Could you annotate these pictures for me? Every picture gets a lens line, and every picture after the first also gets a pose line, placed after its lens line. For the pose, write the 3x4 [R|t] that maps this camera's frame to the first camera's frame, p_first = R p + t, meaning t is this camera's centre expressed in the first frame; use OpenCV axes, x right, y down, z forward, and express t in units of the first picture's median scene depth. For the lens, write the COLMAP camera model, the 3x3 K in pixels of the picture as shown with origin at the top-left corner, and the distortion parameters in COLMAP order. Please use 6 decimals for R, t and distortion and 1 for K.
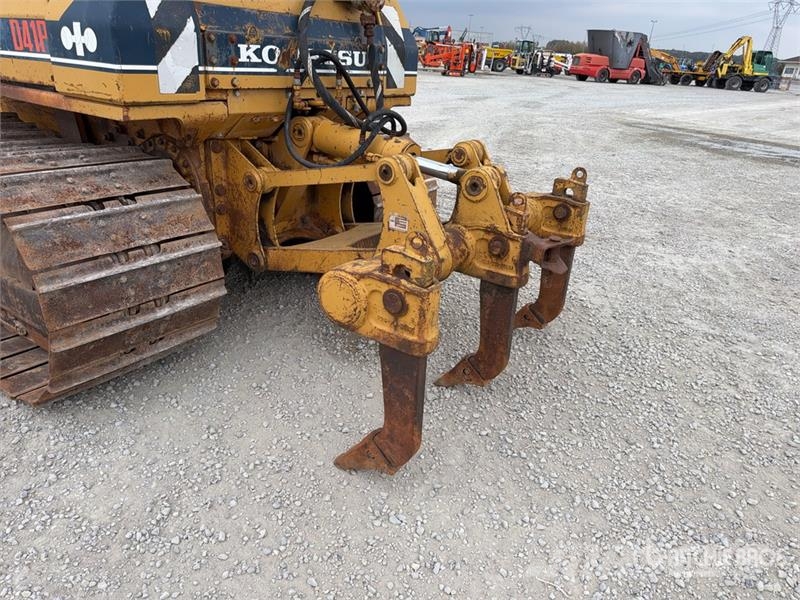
lens RADIAL K [[570.6, 0, 392.7], [0, 570.6, 307.7], [0, 0, 1]] dist [0.009503, -0.003170]
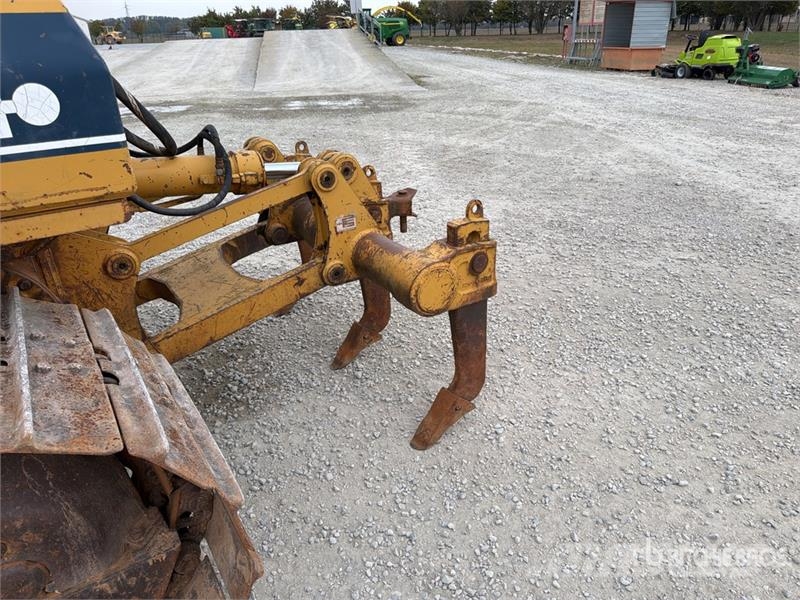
lens RADIAL K [[569.2, 0, 402.8], [0, 569.2, 299.4], [0, 0, 1]] dist [0.044736, -0.052451]
pose [[0.372874, -0.462999, 0.804112, -0.737527], [0.429028, 0.854439, 0.293033, -0.254473], [-0.822739, 0.235723, 0.517238, 0.377345]]
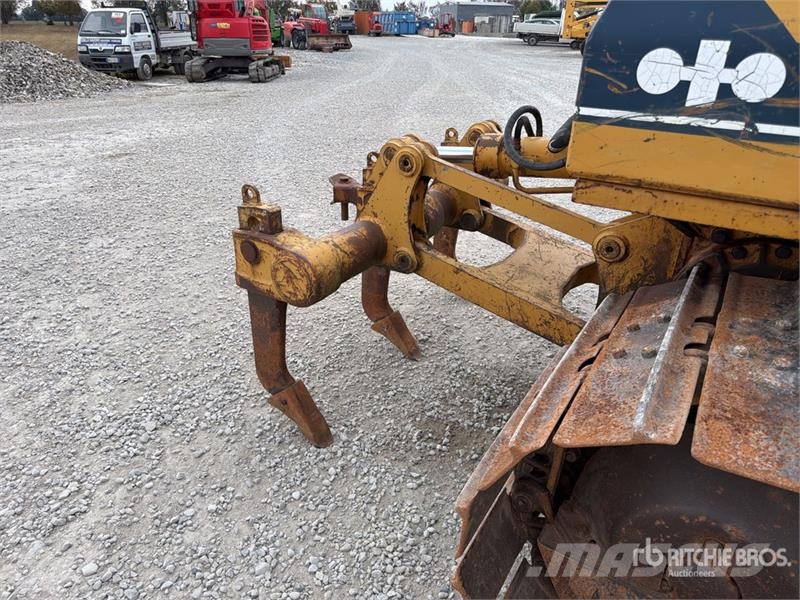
lens RADIAL K [[562.6, 0, 396.2], [0, 562.6, 295.0], [0, 0, 1]] dist [0.049987, -0.057060]
pose [[-0.995347, -0.046427, -0.084432, 0.232201], [-0.094496, 0.641605, 0.761192, -0.798048], [0.018832, 0.765629, -0.643007, 1.769948]]
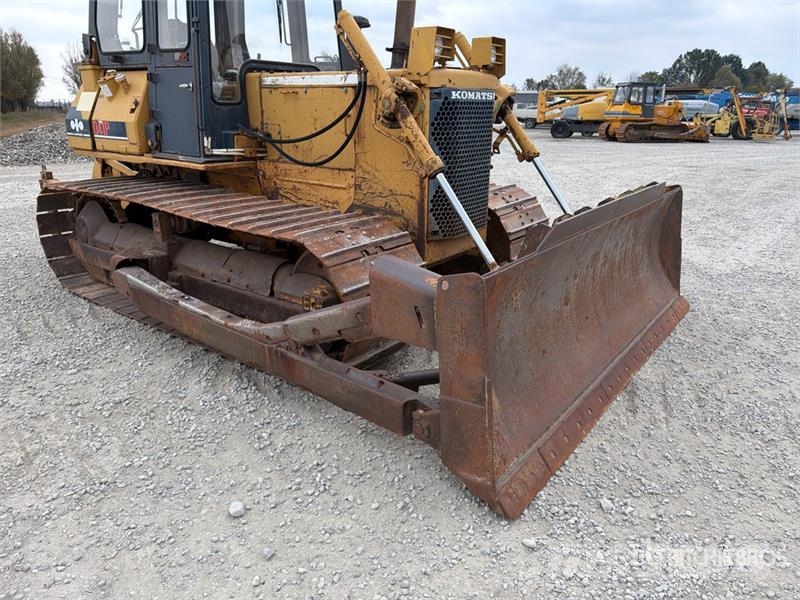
lens RADIAL K [[569.2, 0, 402.8], [0, 569.2, 299.4], [0, 0, 1]] dist [0.044736, -0.052451]
pose [[-0.996574, -0.082359, 0.007553, -1.223165], [-0.055191, 0.730276, 0.680919, -1.614580], [-0.061595, 0.678170, -0.732319, 3.240613]]
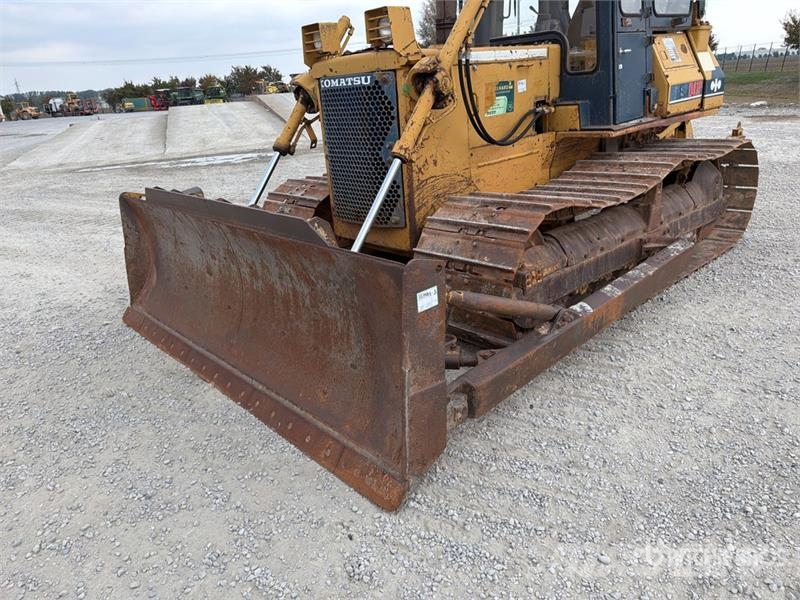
lens RADIAL K [[569.2, 0, 402.8], [0, 569.2, 299.4], [0, 0, 1]] dist [0.044736, -0.052451]
pose [[0.208450, -0.419336, 0.883576, -2.854892], [0.480239, 0.830896, 0.281038, -0.867314], [-0.852009, 0.365745, 0.374582, 1.286519]]
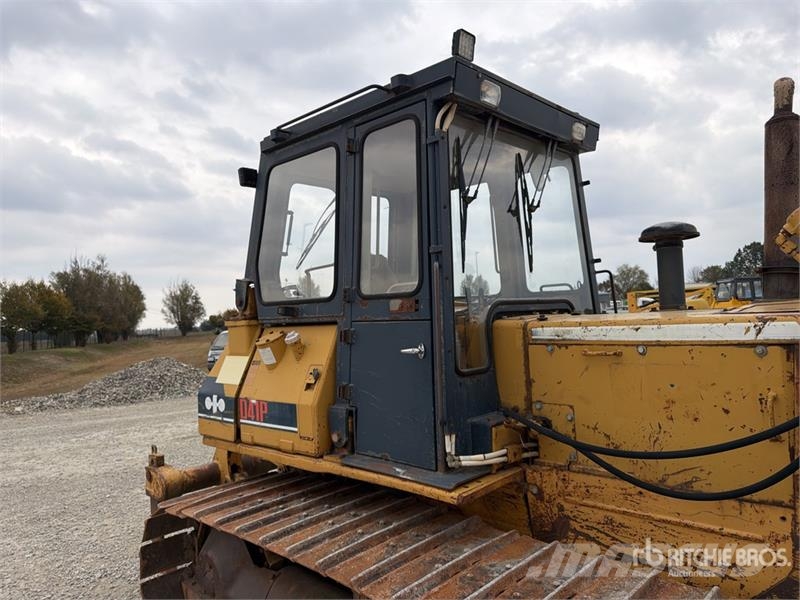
lens RADIAL K [[567.2, 0, 393.1], [0, 567.2, 297.7], [0, 0, 1]] dist [0.062169, -0.072499]
pose [[-0.988081, -0.009009, 0.153669, -0.640422], [0.051381, 0.921730, 0.384414, -1.360268], [-0.145104, 0.387728, -0.910281, 2.496335]]
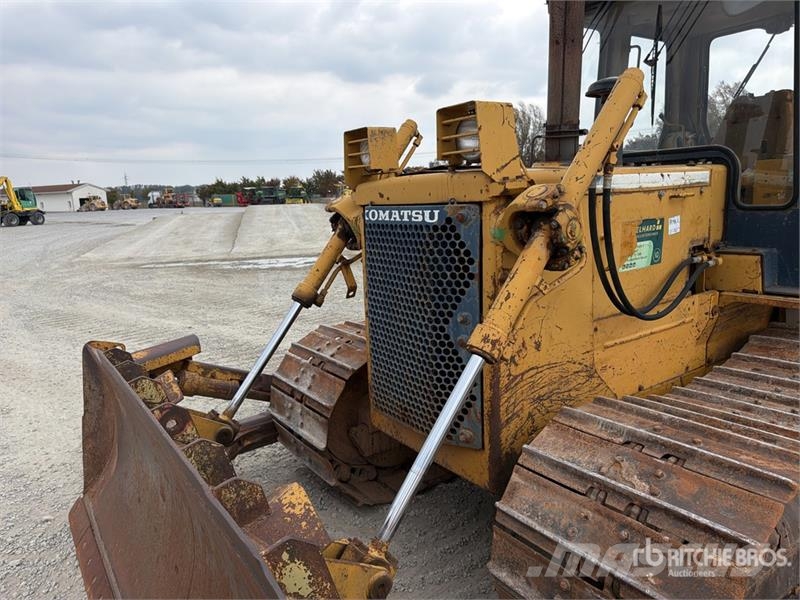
lens RADIAL K [[563.3, 0, 397.8], [0, 563.3, 304.5], [0, 0, 1]] dist [0.117801, -0.170013]
pose [[0.334630, -0.258003, 0.906343, -2.237249], [0.442201, 0.892314, 0.090745, -0.942936], [-0.832154, 0.370419, 0.412684, 1.431453]]
